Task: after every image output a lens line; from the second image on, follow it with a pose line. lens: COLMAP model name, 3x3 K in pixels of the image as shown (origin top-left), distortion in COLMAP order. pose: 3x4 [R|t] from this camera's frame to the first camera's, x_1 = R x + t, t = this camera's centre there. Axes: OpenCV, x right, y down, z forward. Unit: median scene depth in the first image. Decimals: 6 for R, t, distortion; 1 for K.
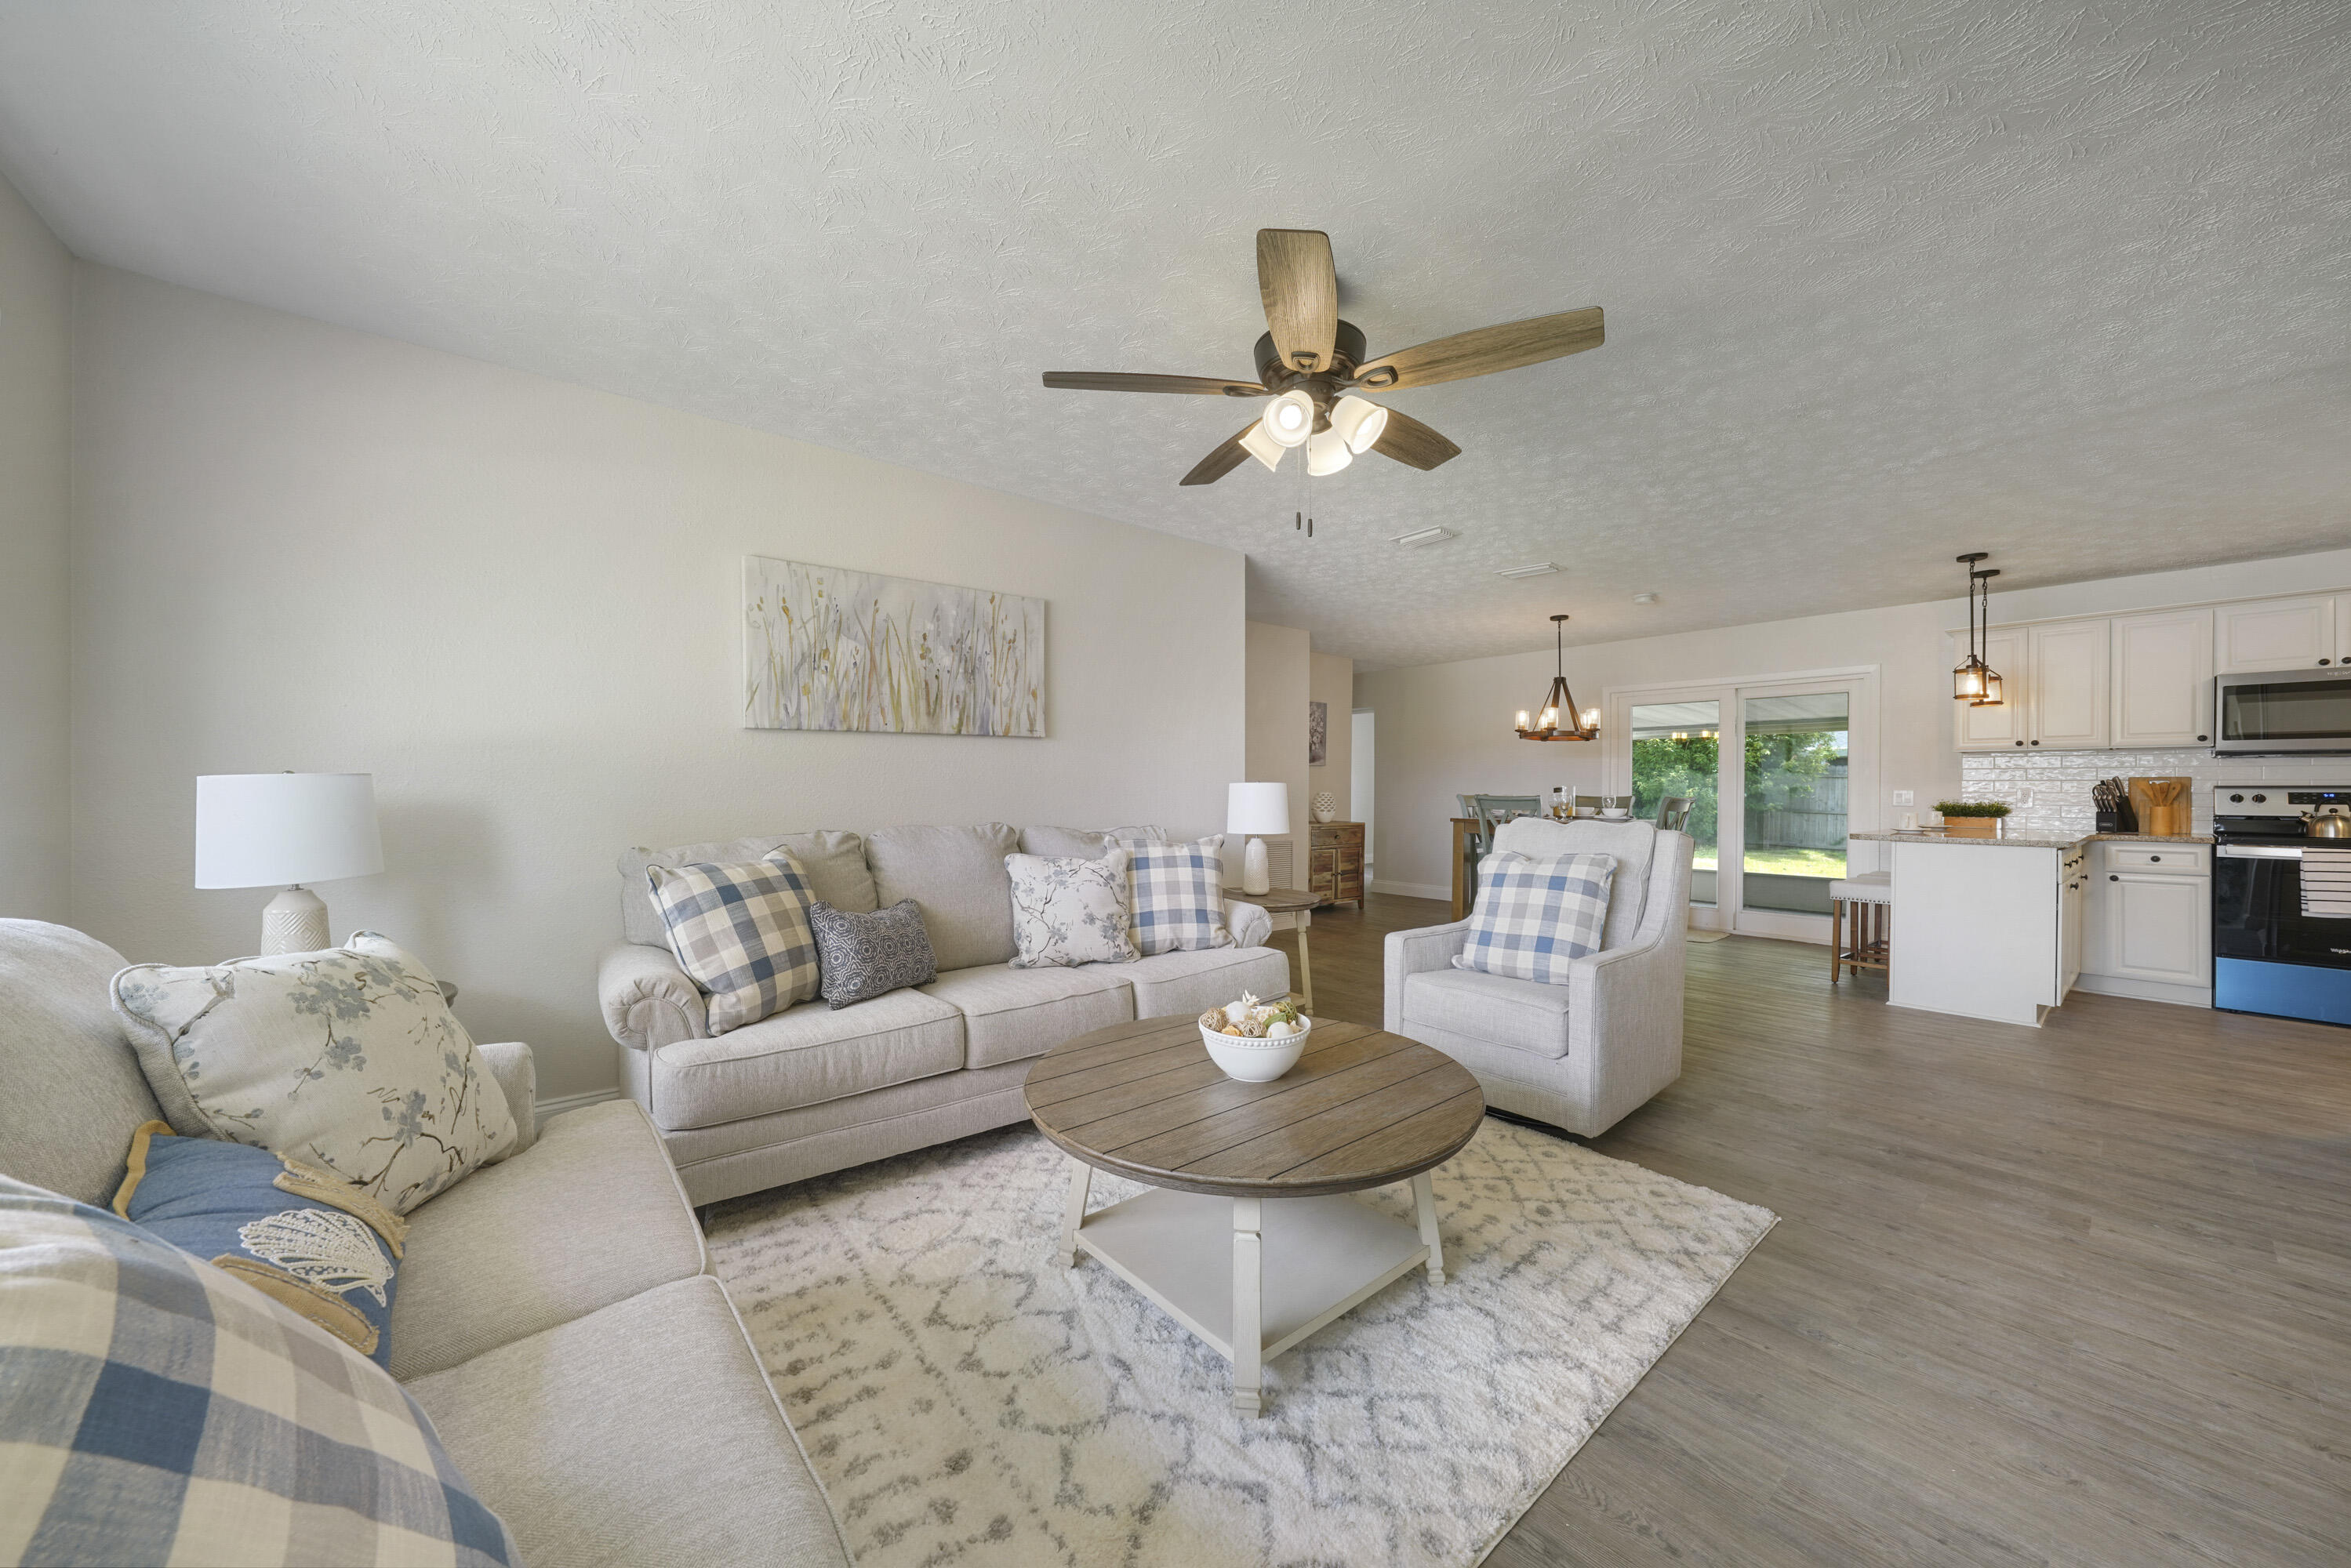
lens RADIAL K [[839.1, 0, 1192.5], [0, 839.1, 789.1], [0, 0, 1]] dist [-0.000221, -0.000045]
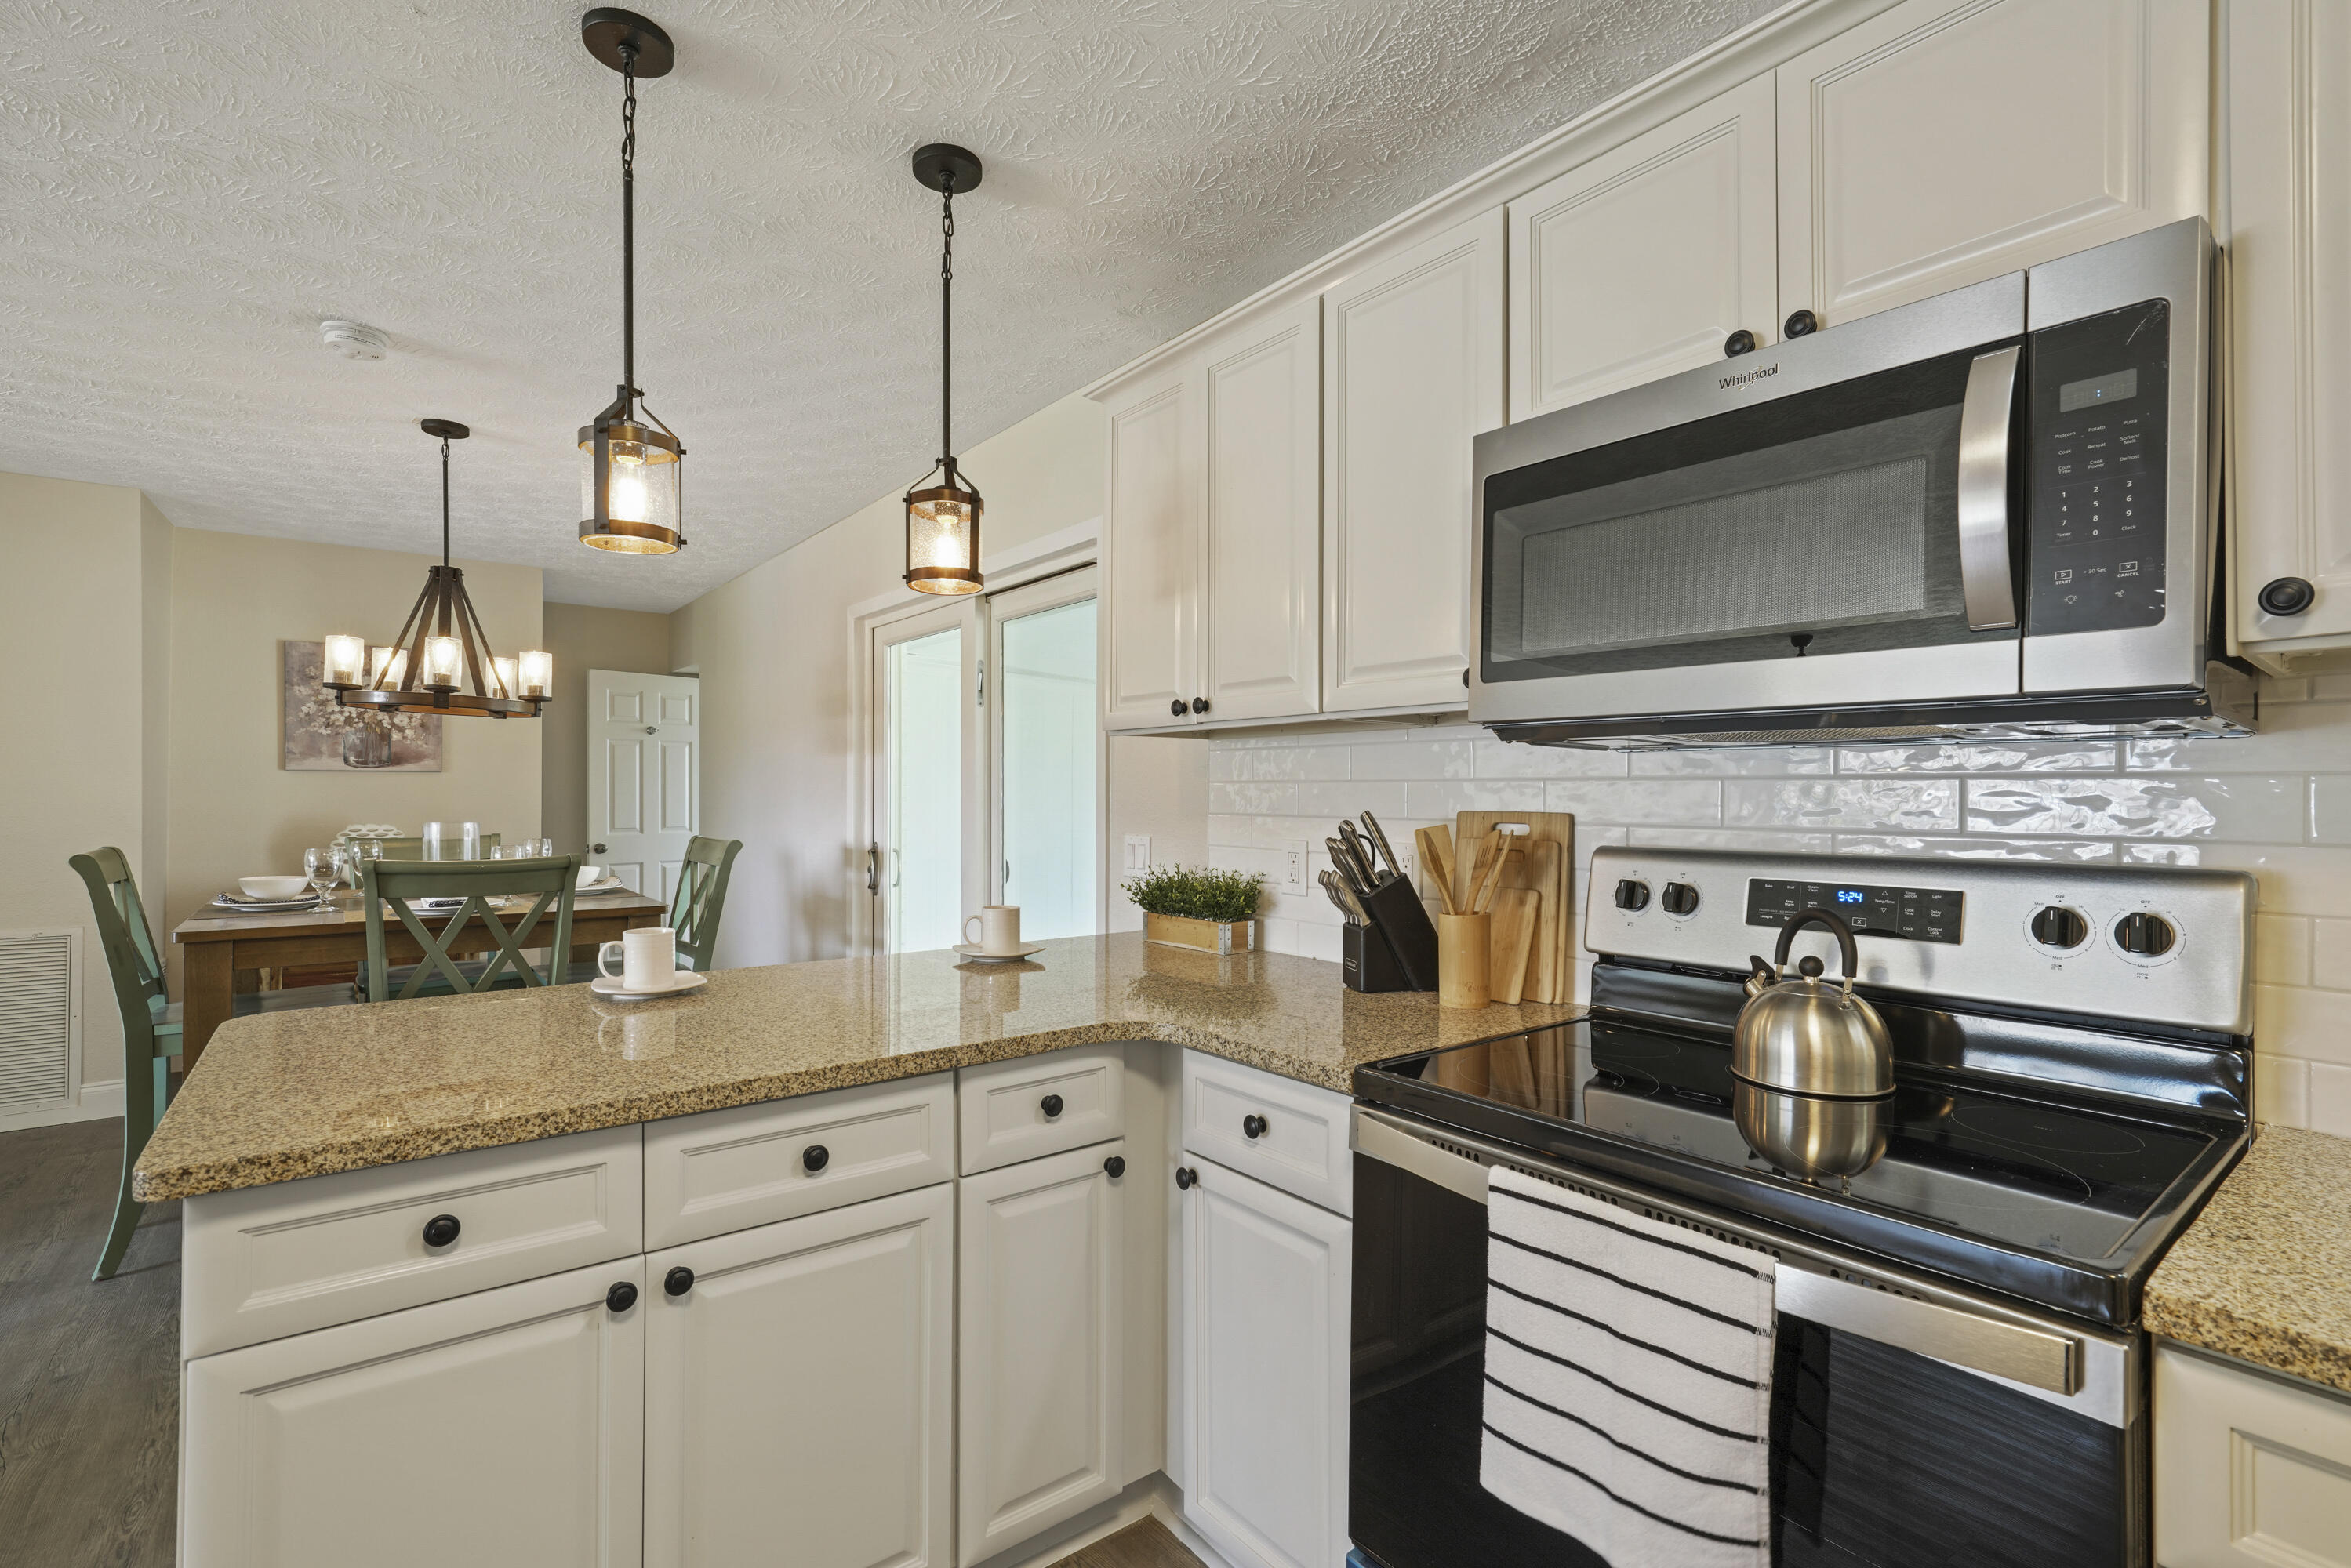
lens RADIAL K [[1057.5, 0, 1183.1], [0, 1057.5, 792.6], [0, 0, 1]] dist [0.002710, 0.000743]
pose [[0.999099, -0.004379, -0.042205, 1.204285], [0.004209, 0.999983, -0.004133, -0.023637], [0.042222, 0.003951, 0.999100, 0.695667]]
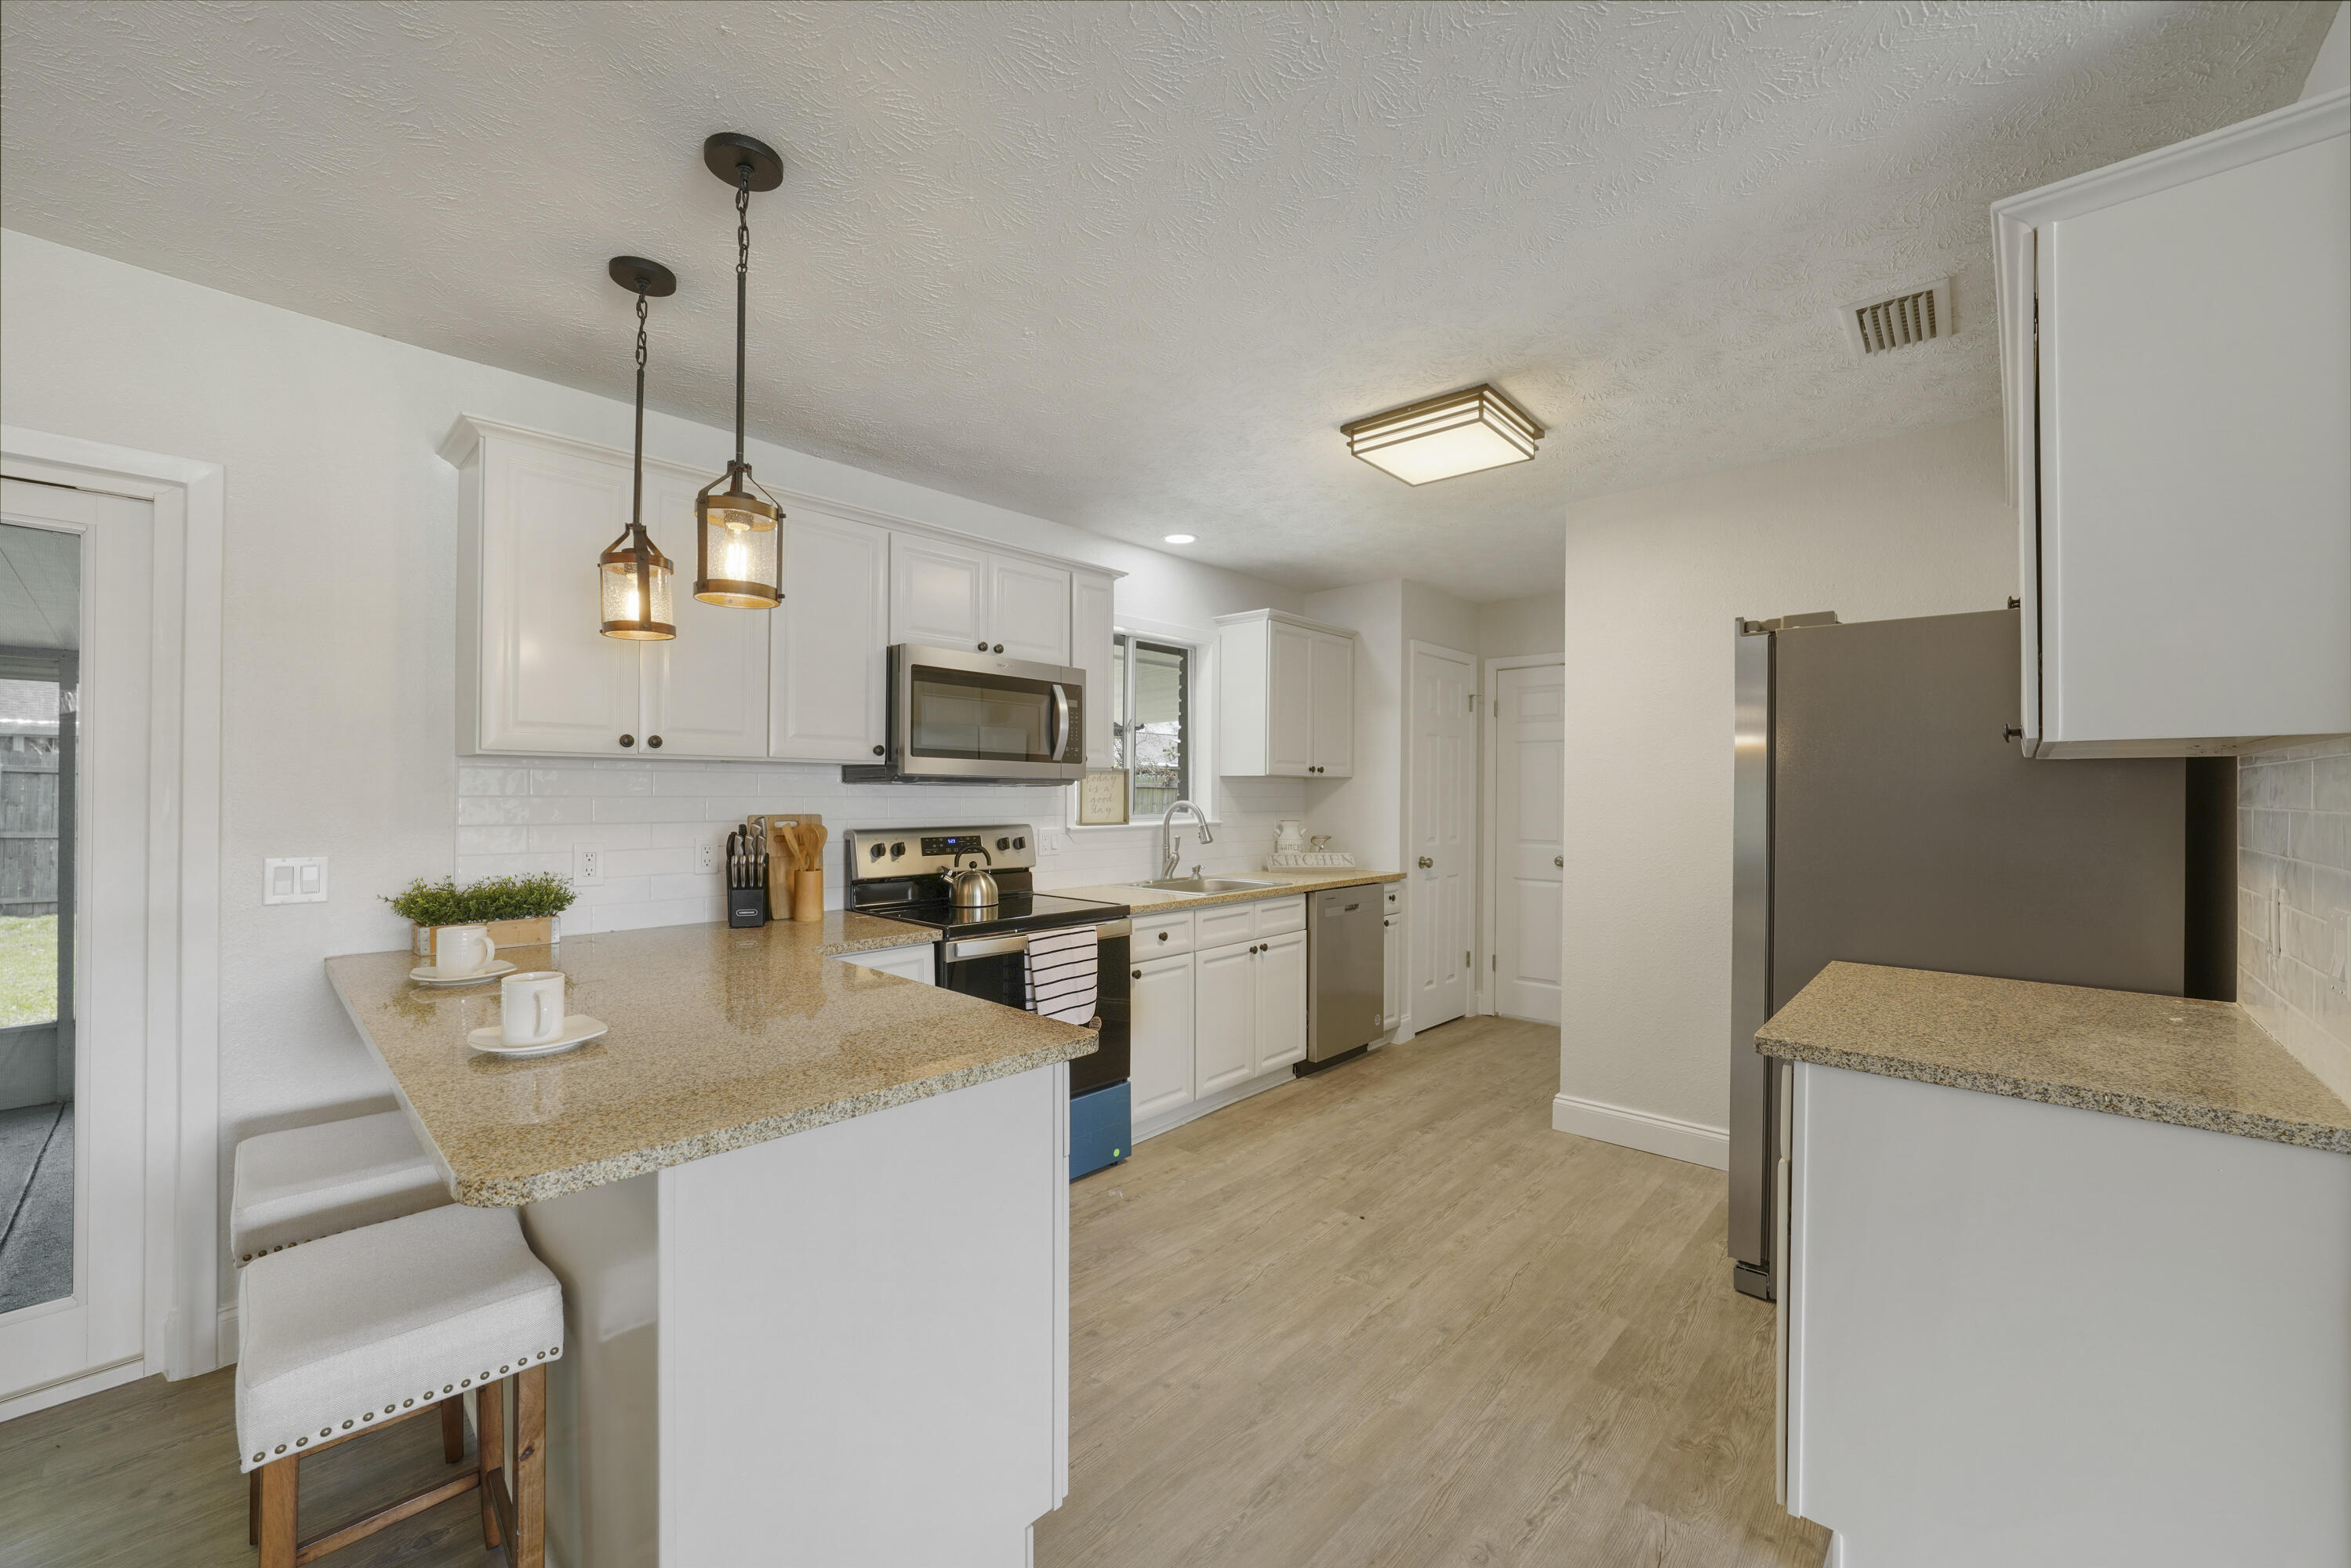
lens RADIAL K [[907.4, 0, 1166.6], [0, 907.4, 778.2], [0, 0, 1]] dist [-0.001799, -0.000018]
pose [[-0.102317, 0.007759, 0.994722, 0.604619], [-0.002978, 0.999963, -0.008106, -0.039988], [-0.994747, -0.003792, -0.102290, 0.929089]]
